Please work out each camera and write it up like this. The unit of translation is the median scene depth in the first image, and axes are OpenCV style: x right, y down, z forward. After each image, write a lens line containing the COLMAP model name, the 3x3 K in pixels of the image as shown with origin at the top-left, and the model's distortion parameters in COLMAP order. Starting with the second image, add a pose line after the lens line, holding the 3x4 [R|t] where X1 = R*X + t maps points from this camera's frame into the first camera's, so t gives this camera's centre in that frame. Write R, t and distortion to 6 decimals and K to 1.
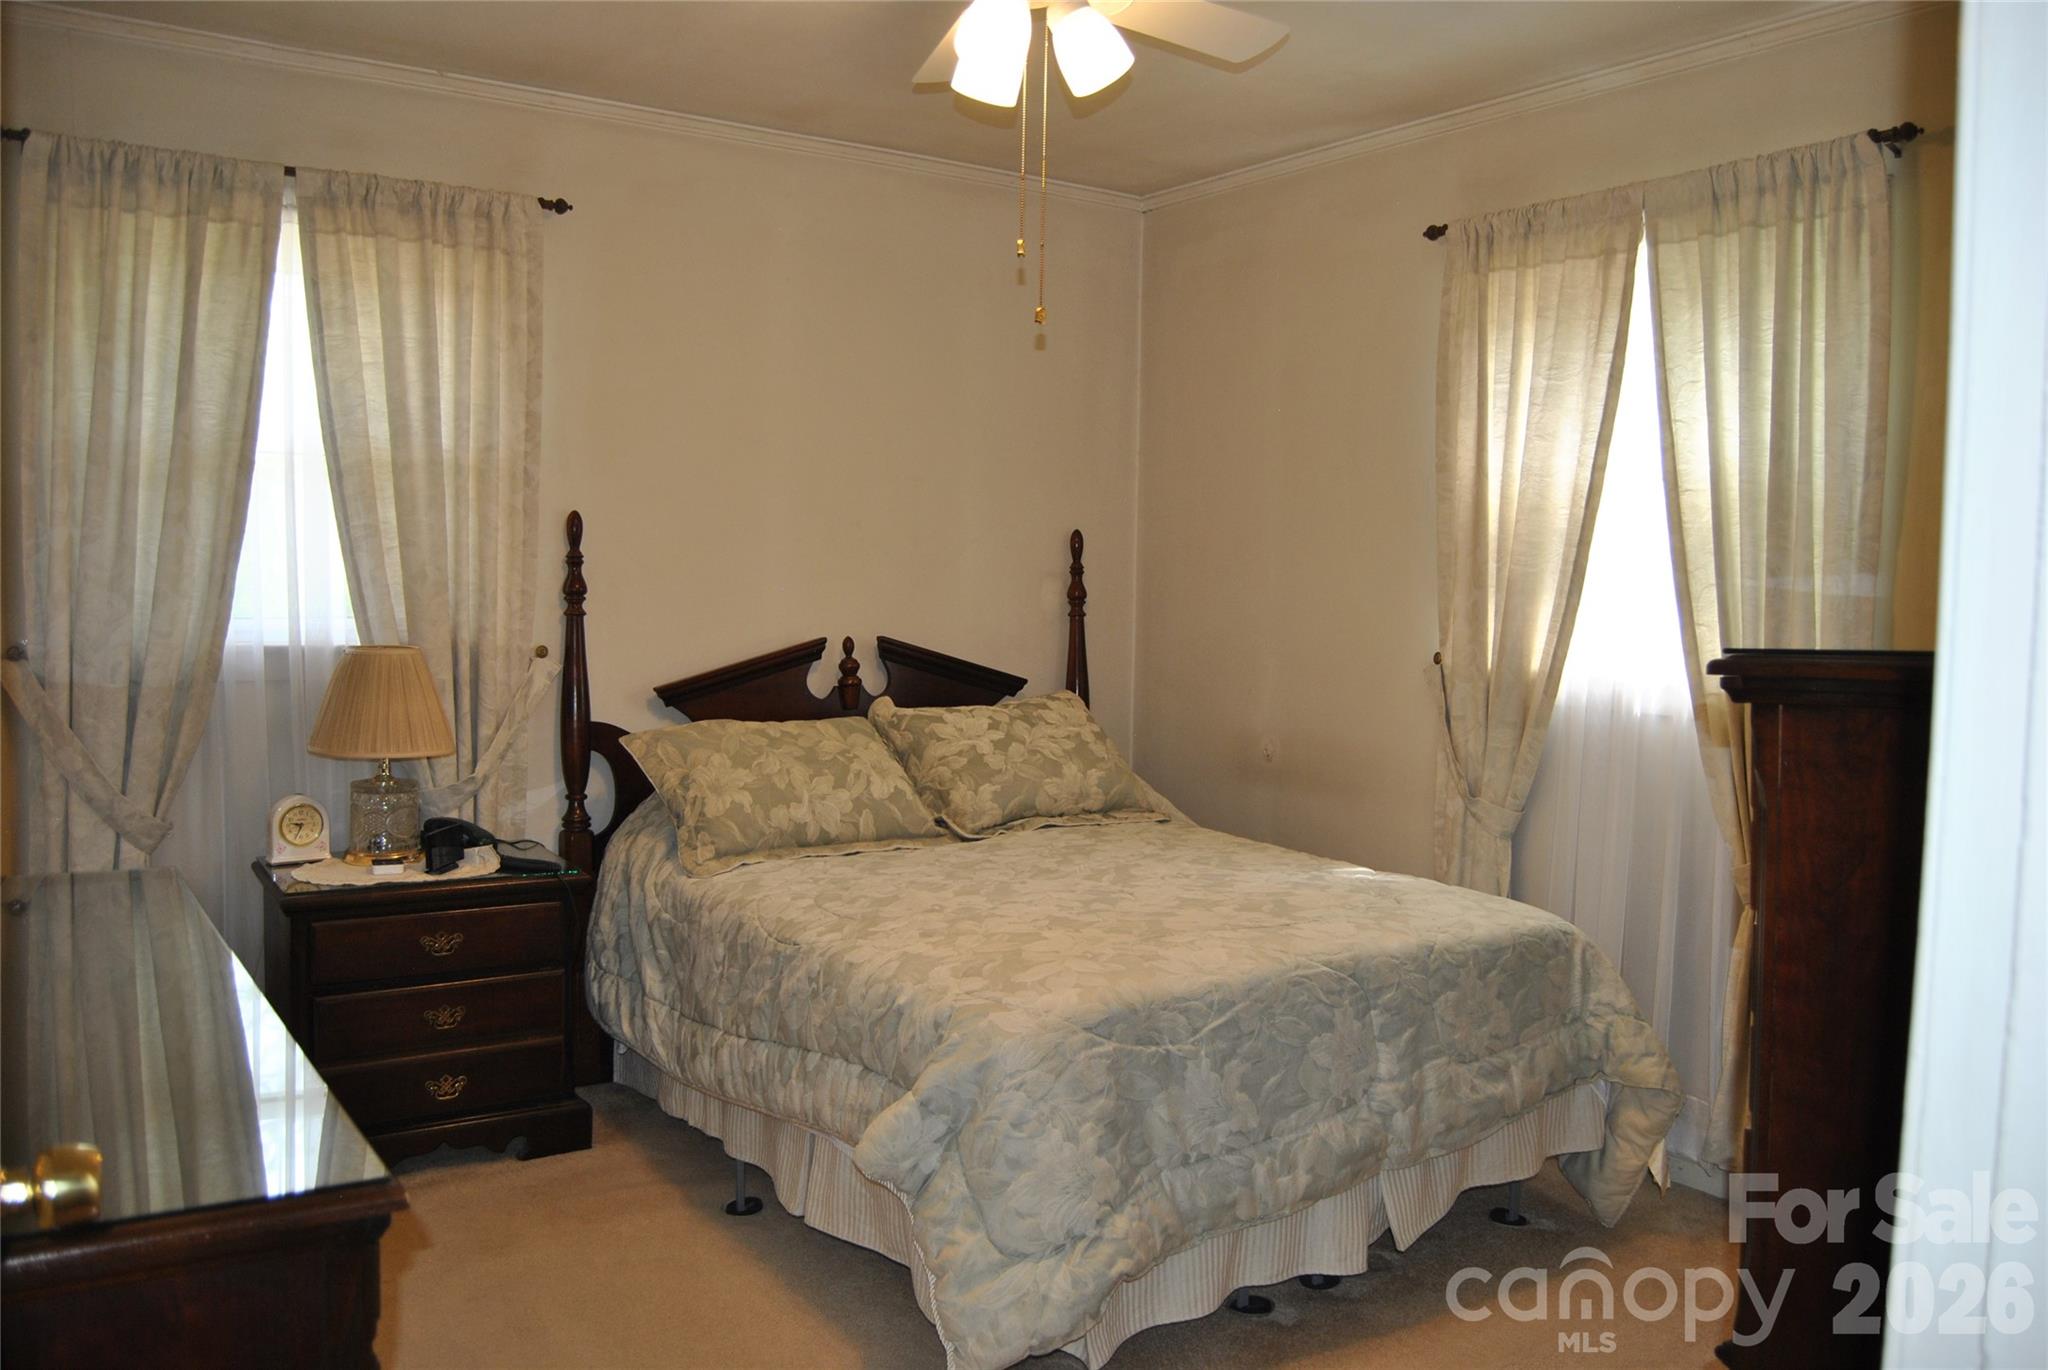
lens RADIAL K [[1605.0, 0, 1039.0], [0, 1605.0, 681.1], [0, 0, 1]] dist [-0.095209, 0.042310]
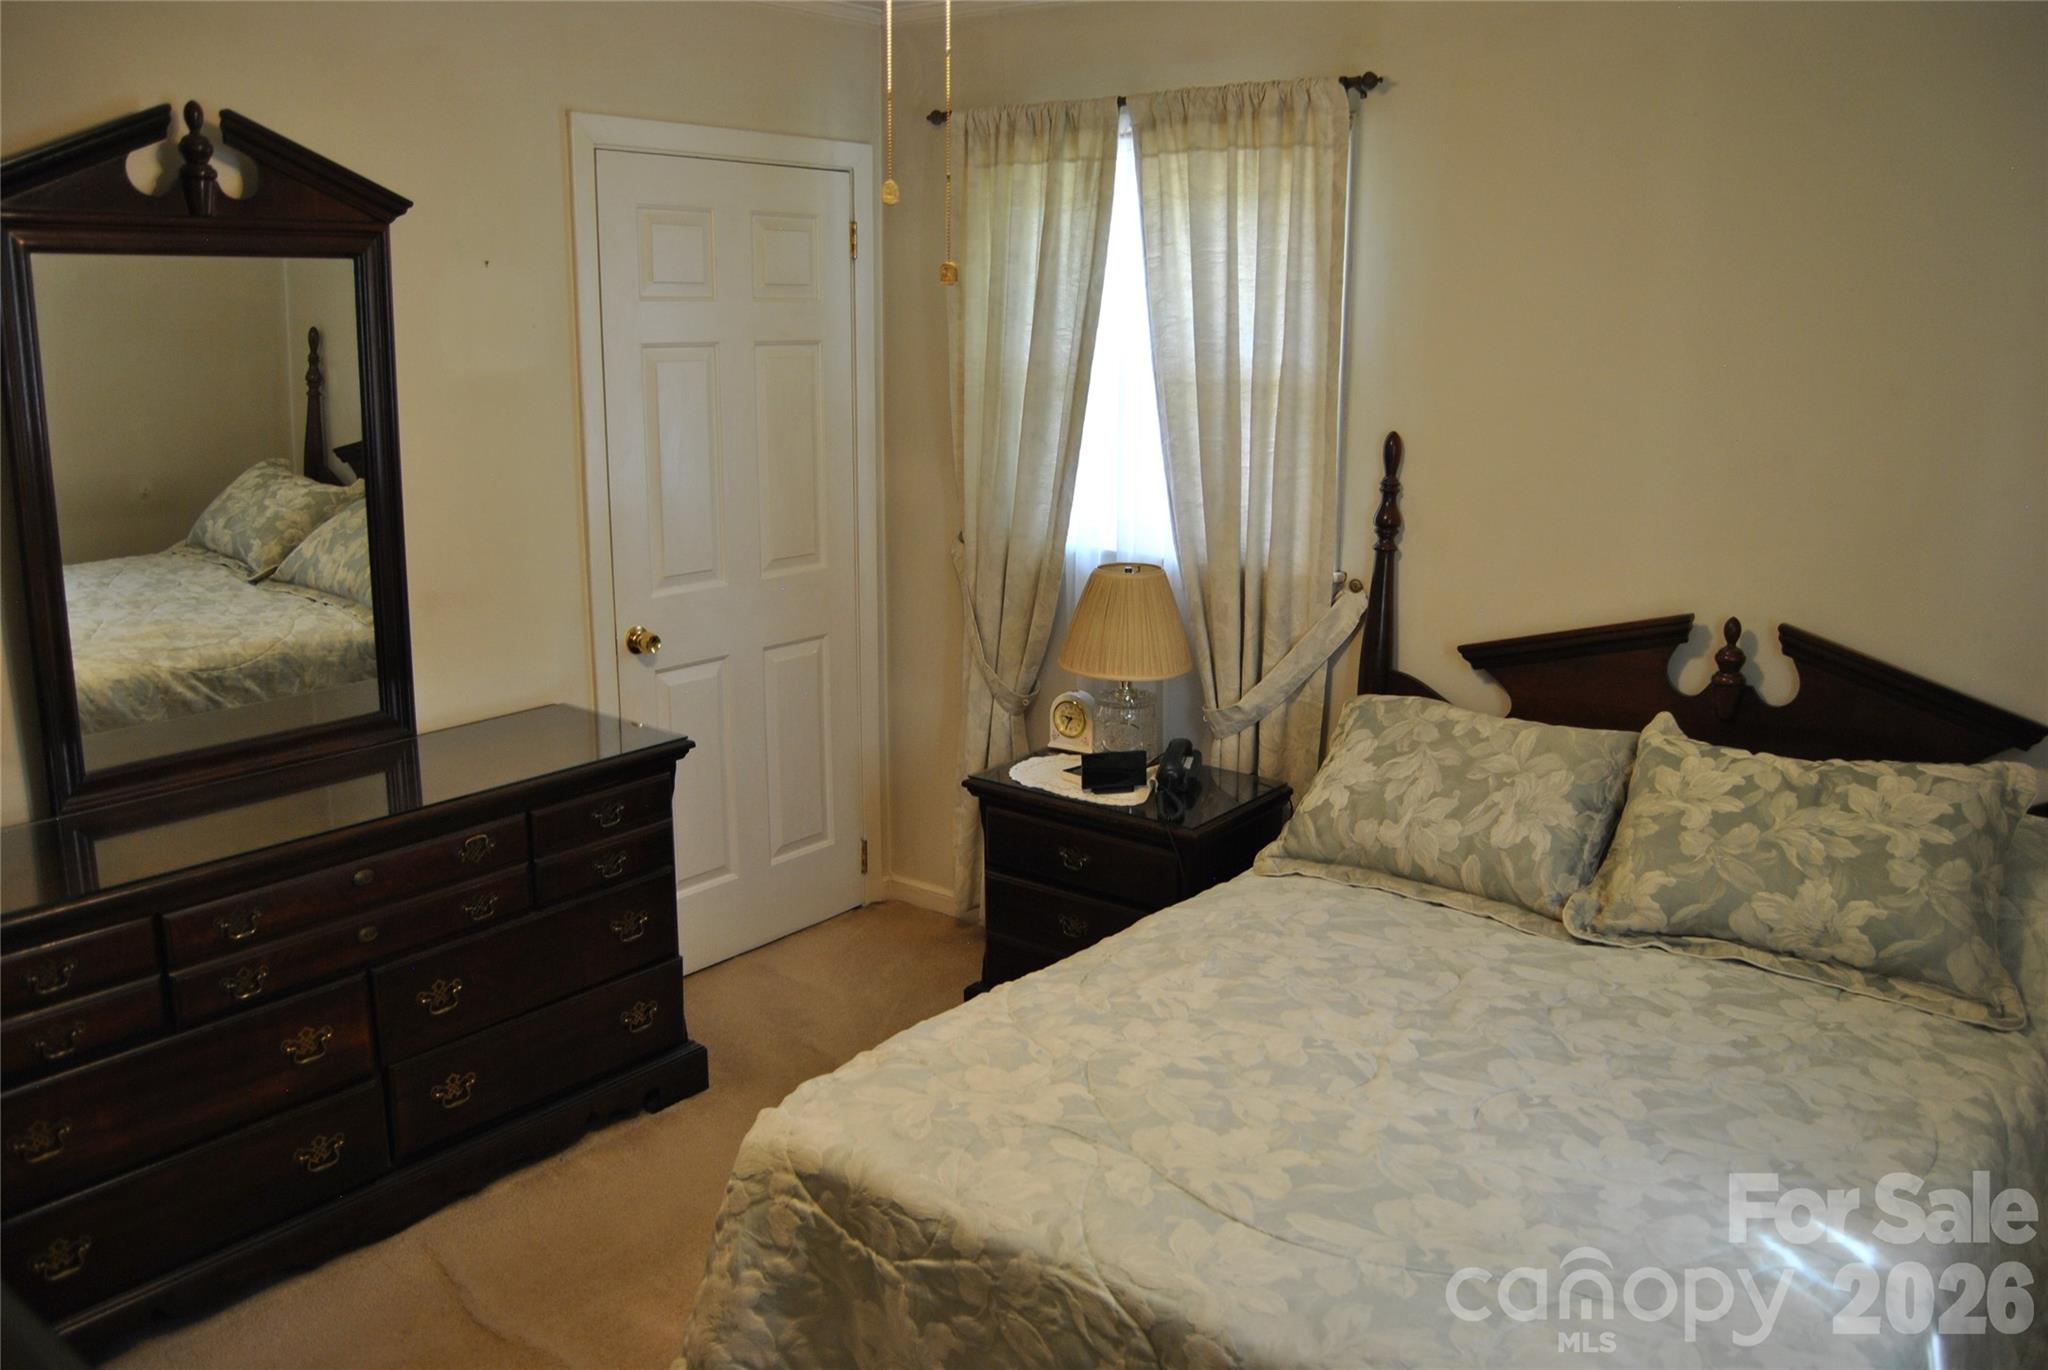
lens RADIAL K [[1605.0, 0, 1033.2], [0, 1605.0, 681.3], [0, 0, 1]] dist [-0.095209, 0.042310]
pose [[0.315405, 0.193475, -0.929025, 0.521770], [-0.065287, 0.981100, 0.182155, -0.127143], [0.946709, 0.003201, 0.322075, 0.565482]]
